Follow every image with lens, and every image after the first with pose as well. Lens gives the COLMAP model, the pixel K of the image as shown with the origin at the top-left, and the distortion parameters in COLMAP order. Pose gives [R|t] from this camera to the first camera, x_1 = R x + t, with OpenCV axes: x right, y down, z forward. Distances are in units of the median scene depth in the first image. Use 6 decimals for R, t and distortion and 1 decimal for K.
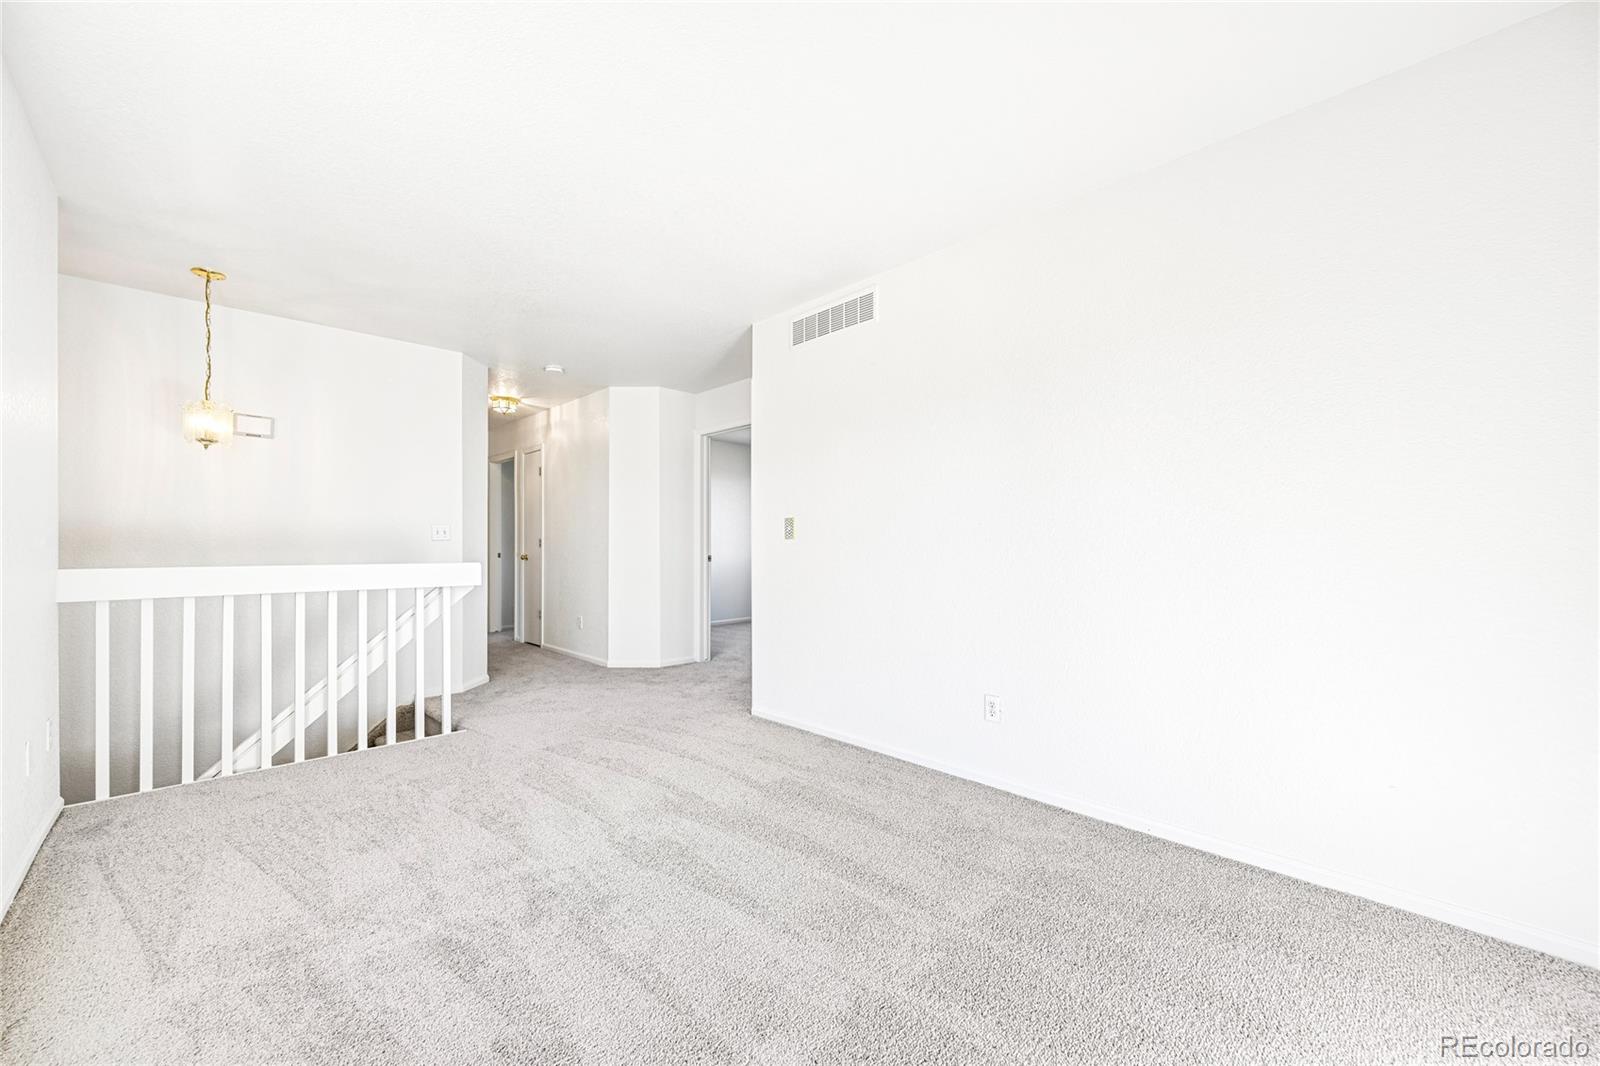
lens RADIAL K [[624.0, 0, 803.2], [0, 624.0, 543.2], [0, 0, 1]] dist [-0.001976, 0.000026]
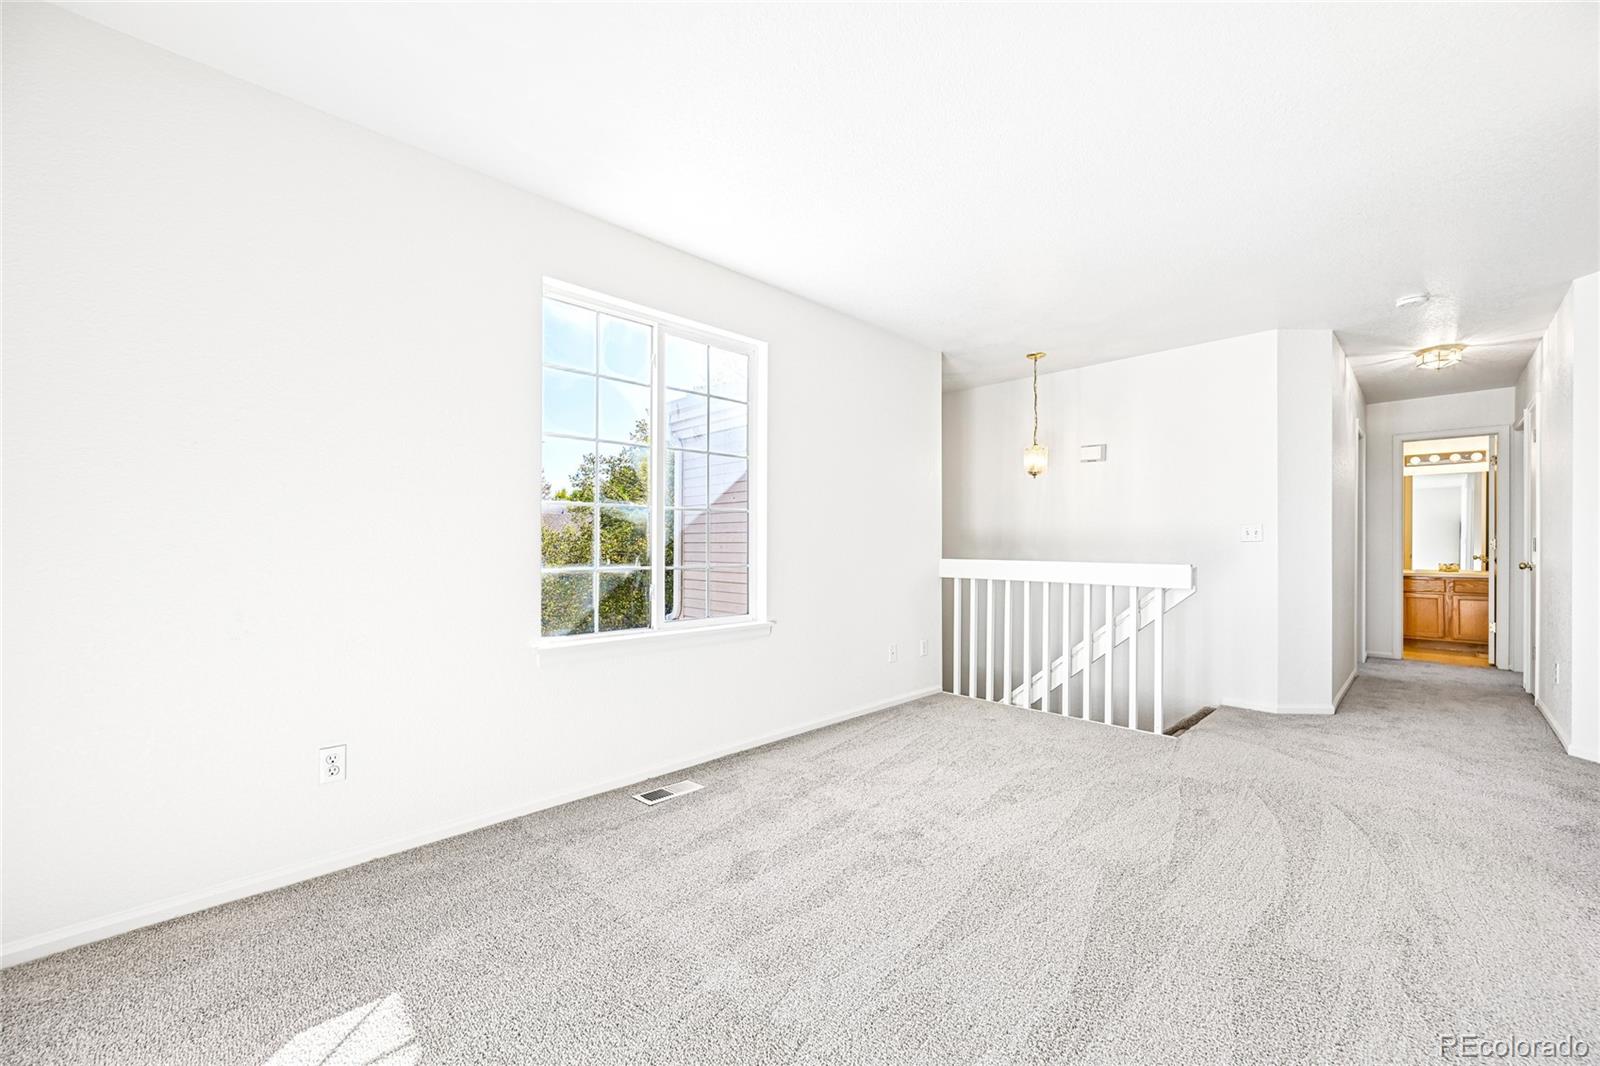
lens RADIAL K [[624.0, 0, 803.2], [0, 624.0, 543.2], [0, 0, 1]] dist [-0.001976, 0.000026]
pose [[0.000706, -0.000805, -0.999999, 0.506604], [-0.001078, 0.999999, -0.000806, -0.000632], [0.999999, 0.001078, 0.000705, 0.500553]]
